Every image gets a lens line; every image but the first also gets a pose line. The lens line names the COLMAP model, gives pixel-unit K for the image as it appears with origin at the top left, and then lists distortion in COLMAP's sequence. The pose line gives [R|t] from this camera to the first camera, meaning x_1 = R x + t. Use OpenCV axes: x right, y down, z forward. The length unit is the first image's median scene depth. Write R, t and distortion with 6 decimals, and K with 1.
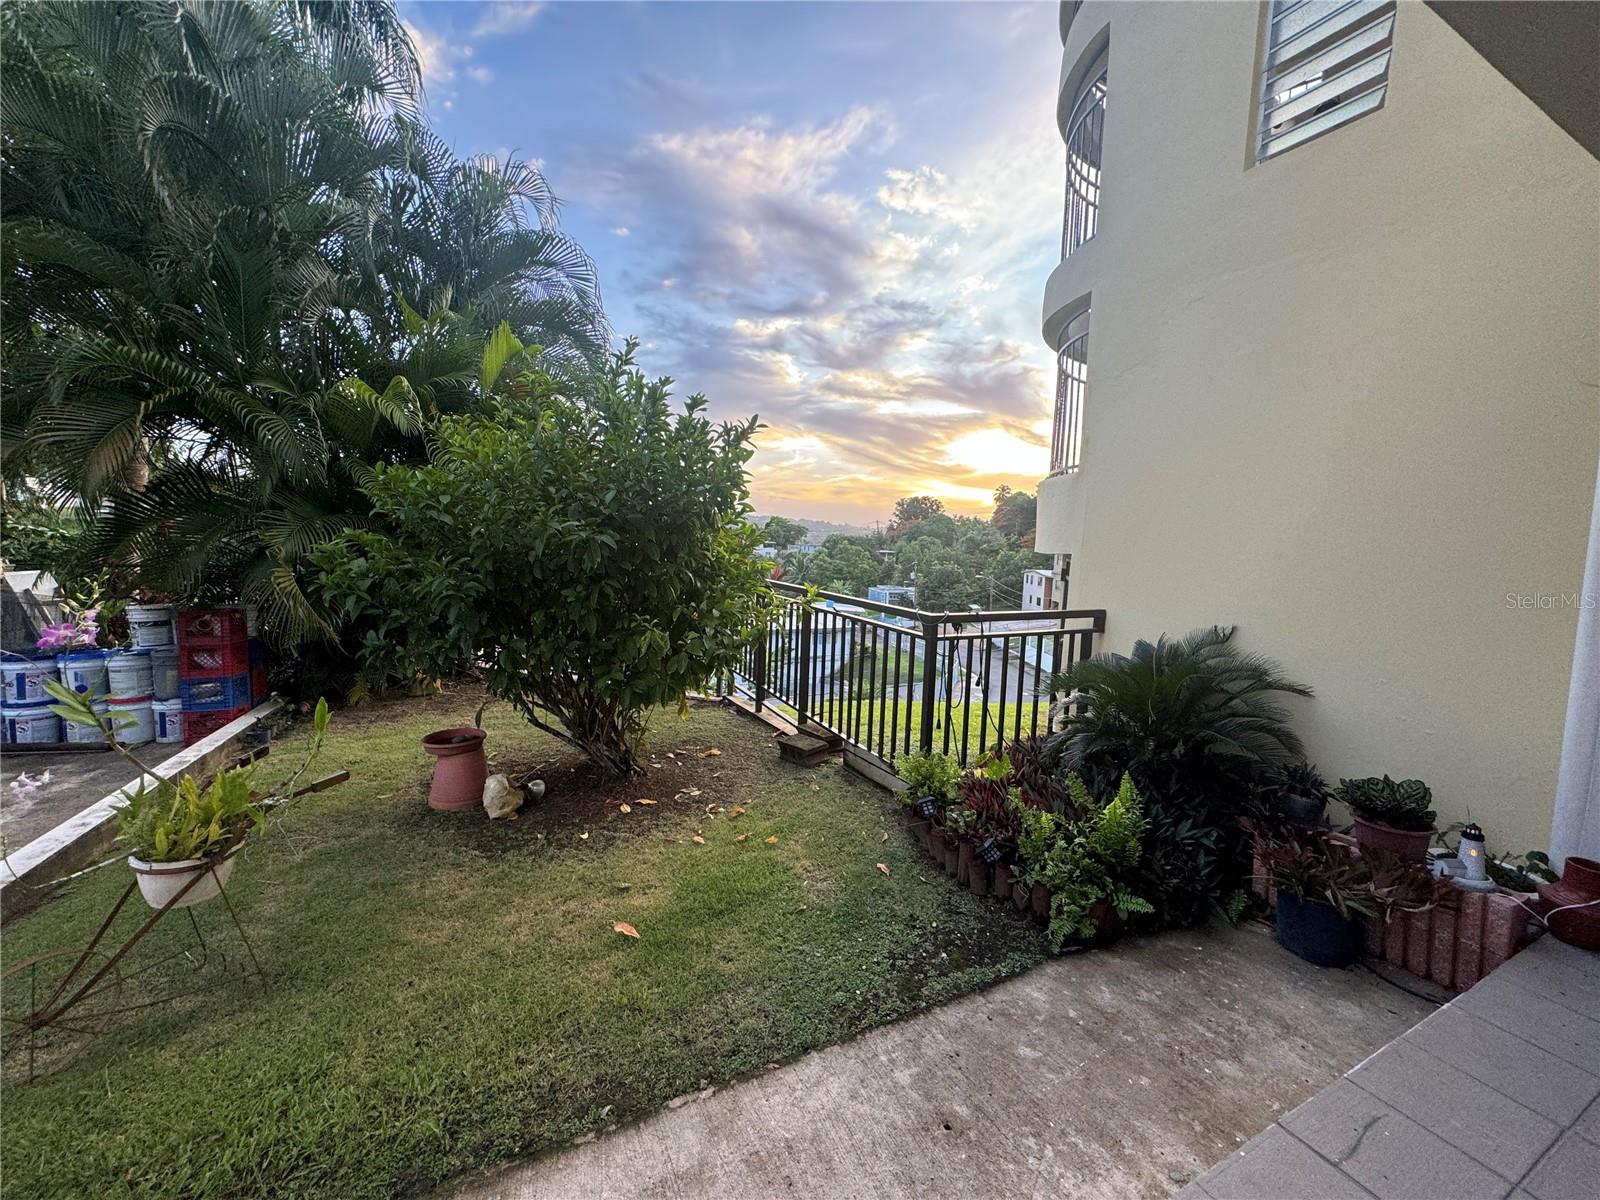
lens RADIAL K [[637.2, 0, 800.0], [0, 637.2, 600.0], [0, 0, 1]] dist [-0.000674, 0.000155]
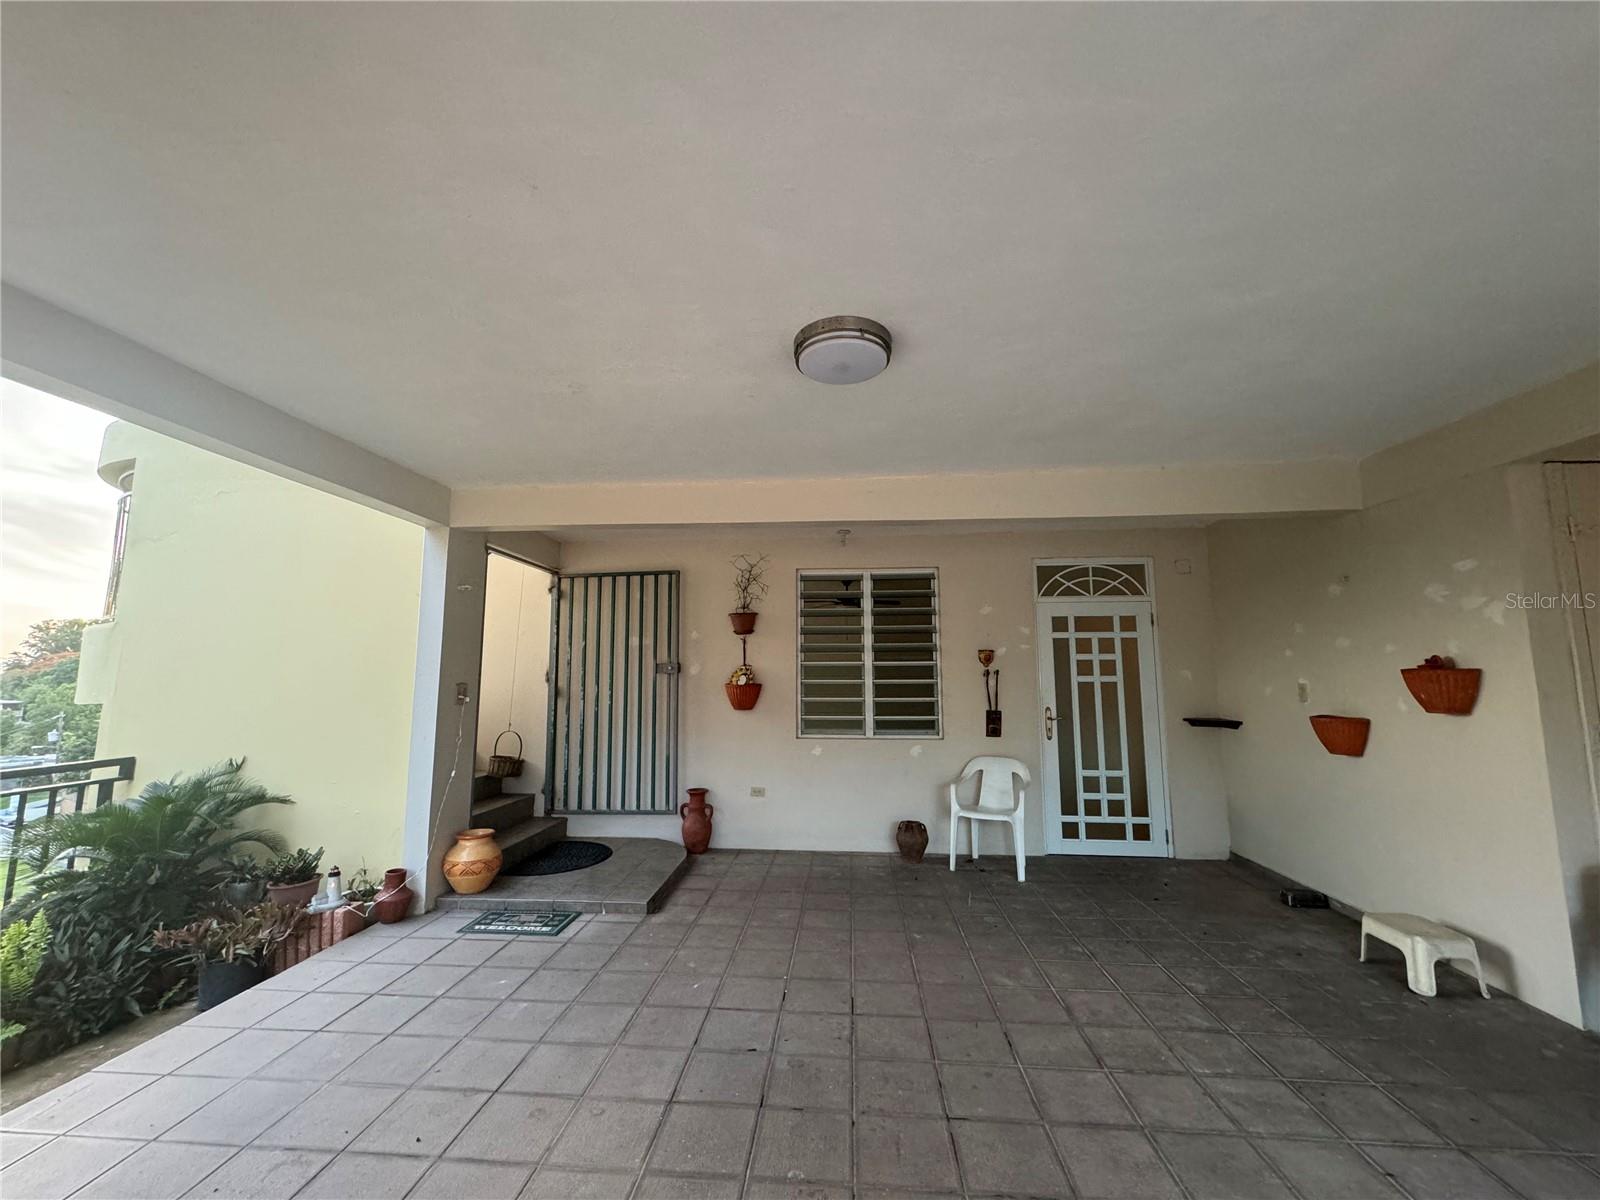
lens RADIAL K [[637.2, 0, 800.0], [0, 637.2, 600.0], [0, 0, 1]] dist [-0.000674, 0.000155]
pose [[0.519323, 0.070380, 0.851675, 0.168029], [0.105933, 0.983615, -0.145877, 0.035762], [-0.847987, 0.165978, 0.503359, -0.543632]]
